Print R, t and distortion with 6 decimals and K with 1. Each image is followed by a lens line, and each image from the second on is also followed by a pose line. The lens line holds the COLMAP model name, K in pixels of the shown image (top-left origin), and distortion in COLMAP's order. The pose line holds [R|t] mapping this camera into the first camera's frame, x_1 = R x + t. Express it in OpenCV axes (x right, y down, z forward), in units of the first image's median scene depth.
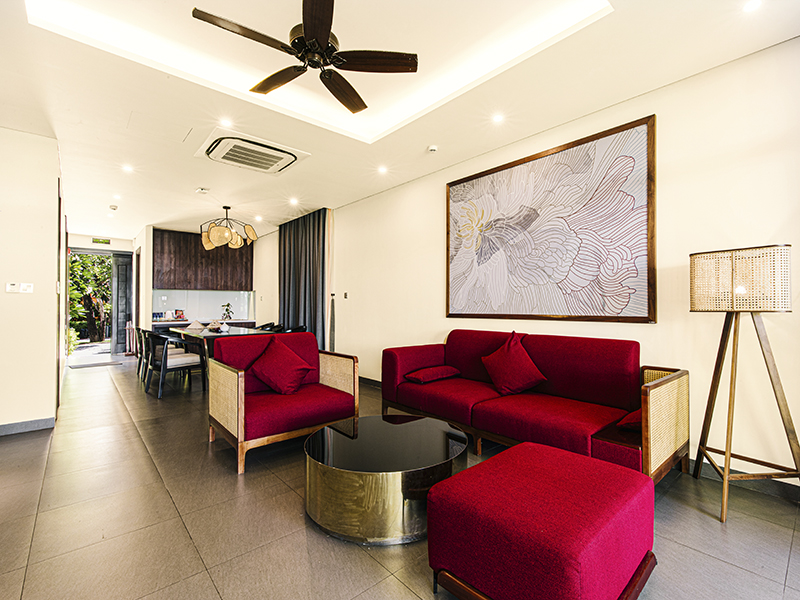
lens RADIAL K [[373.9, 0, 440.3], [0, 373.9, 304.9], [0, 0, 1]] dist [0.003499, 0.000106]
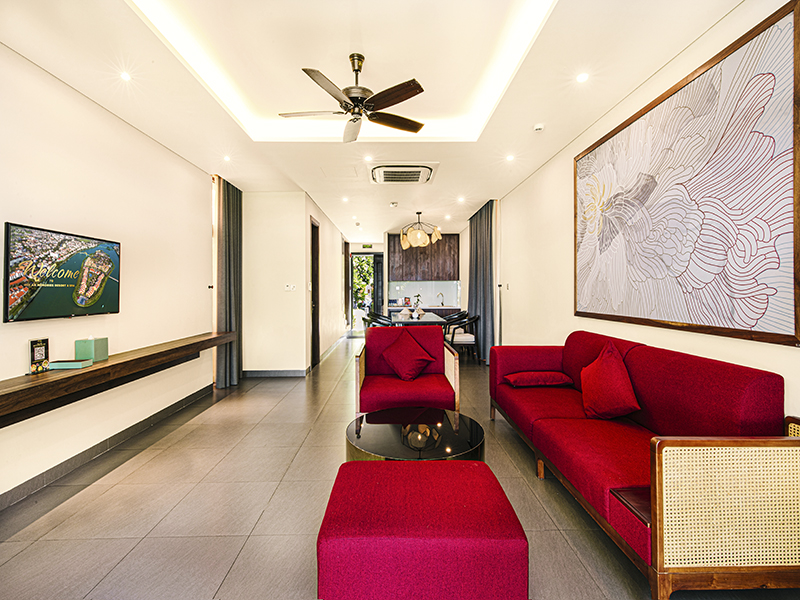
lens RADIAL K [[394.3, 0, 394.2], [0, 394.3, 292.2], [0, 0, 1]] dist [-0.000688, -0.000636]
pose [[0.719674, -0.001986, -0.694309, 0.384091], [0.012277, 0.999876, 0.009865, -0.037145], [0.694204, -0.015624, 0.719609, 0.076783]]
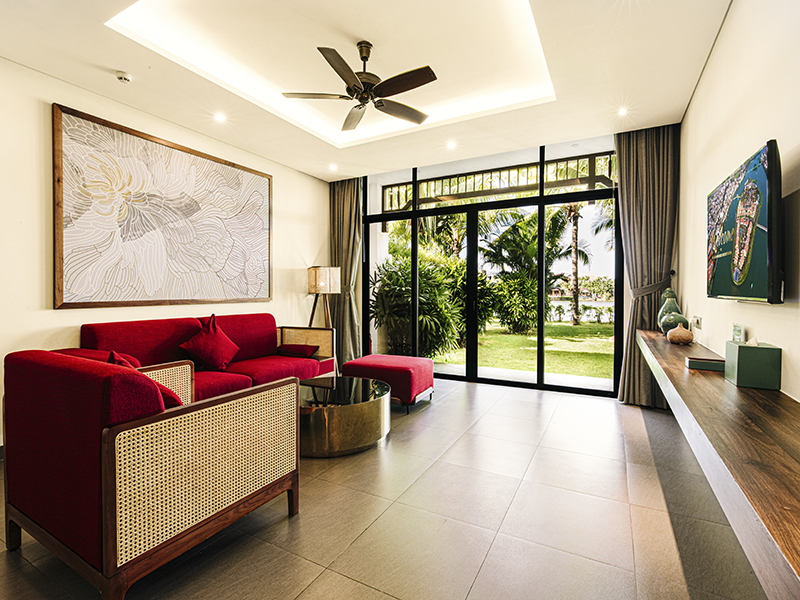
lens RADIAL K [[394.3, 0, 394.2], [0, 394.3, 292.2], [0, 0, 1]] dist [-0.000688, -0.000636]
pose [[-0.287251, -0.007037, 0.957830, -0.905566], [-0.006462, 0.999964, 0.005408, -0.003618], [-0.957834, -0.004636, -0.287286, 0.704555]]
